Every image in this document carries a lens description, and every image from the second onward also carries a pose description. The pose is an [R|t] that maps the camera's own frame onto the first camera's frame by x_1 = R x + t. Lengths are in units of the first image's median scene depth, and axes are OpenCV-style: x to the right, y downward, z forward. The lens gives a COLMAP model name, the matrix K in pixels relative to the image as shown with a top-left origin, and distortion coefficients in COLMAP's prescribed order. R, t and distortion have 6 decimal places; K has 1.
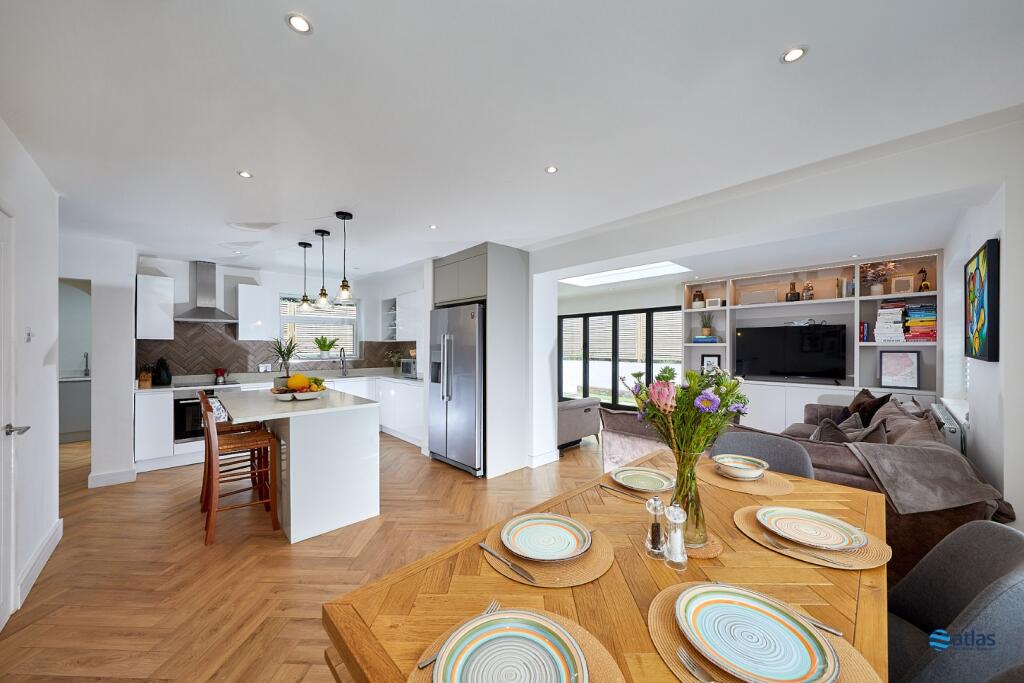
lens RADIAL K [[356.7, 0, 511.4], [0, 356.7, 346.3], [0, 0, 1]] dist [-0.001001, -0.000239]
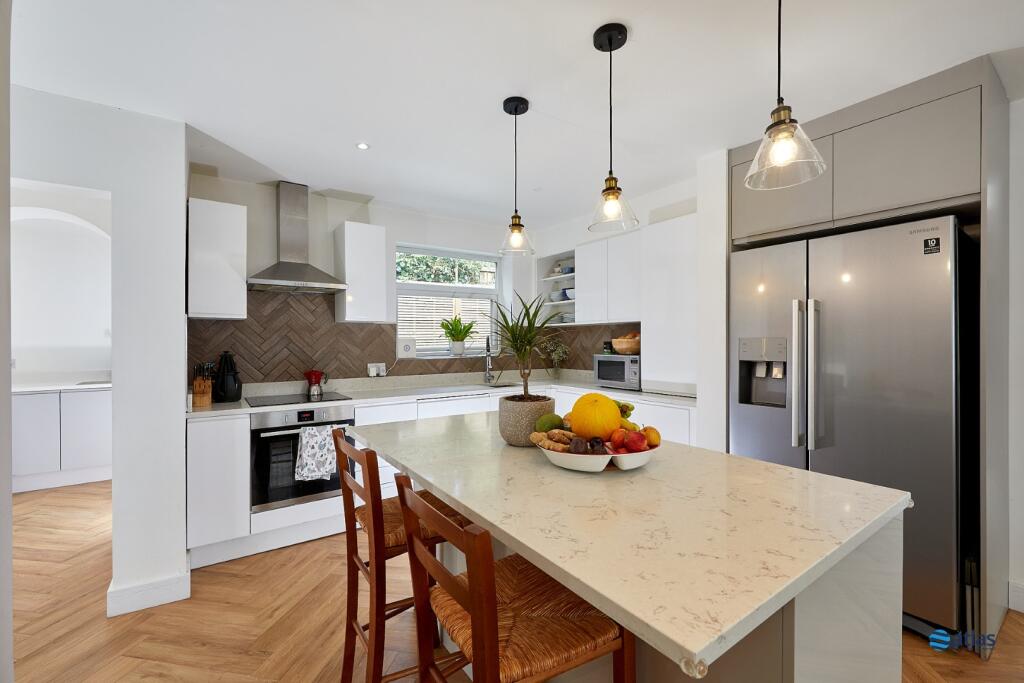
lens RADIAL K [[426.5, 0, 512.0], [0, 426.5, 341.5], [0, 0, 1]] dist [0.000284, -0.000004]
pose [[0.990499, -0.003353, -0.137478, -0.448095], [0.003832, 0.999987, 0.003222, 0.015675], [0.137465, -0.003719, 0.990500, 0.401088]]
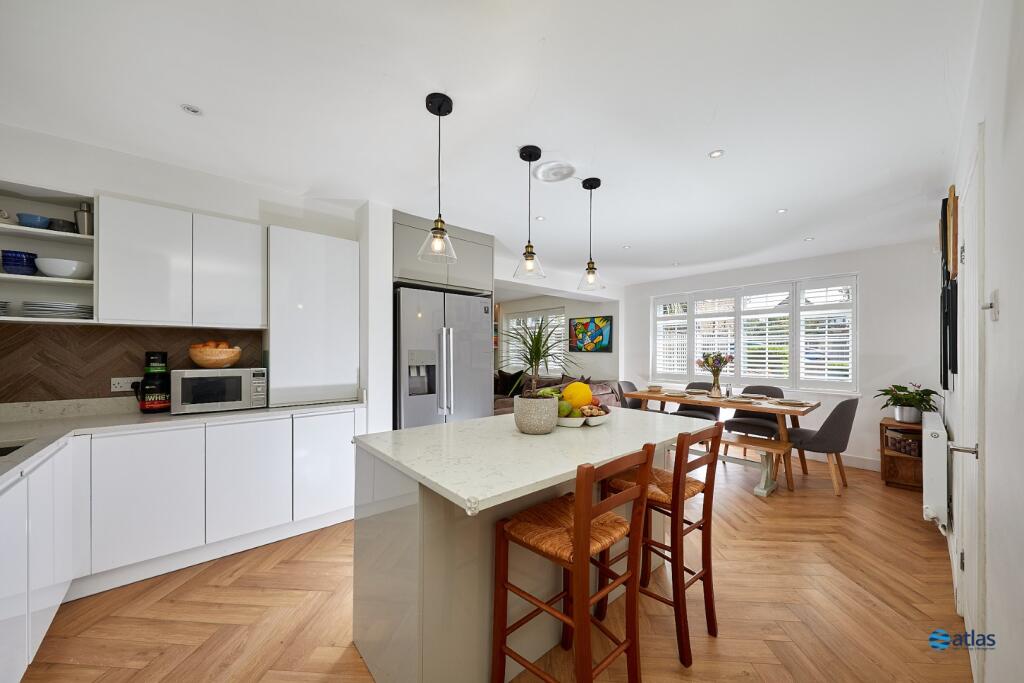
lens RADIAL K [[361.7, 0, 511.6], [0, 361.7, 351.7], [0, 0, 1]] dist [-0.006393, 0.000030]
pose [[0.033700, 0.001169, 0.999431, -0.995471], [-0.005788, 0.999983, -0.000975, 0.017488], [-0.999415, -0.005752, 0.033706, 0.880928]]
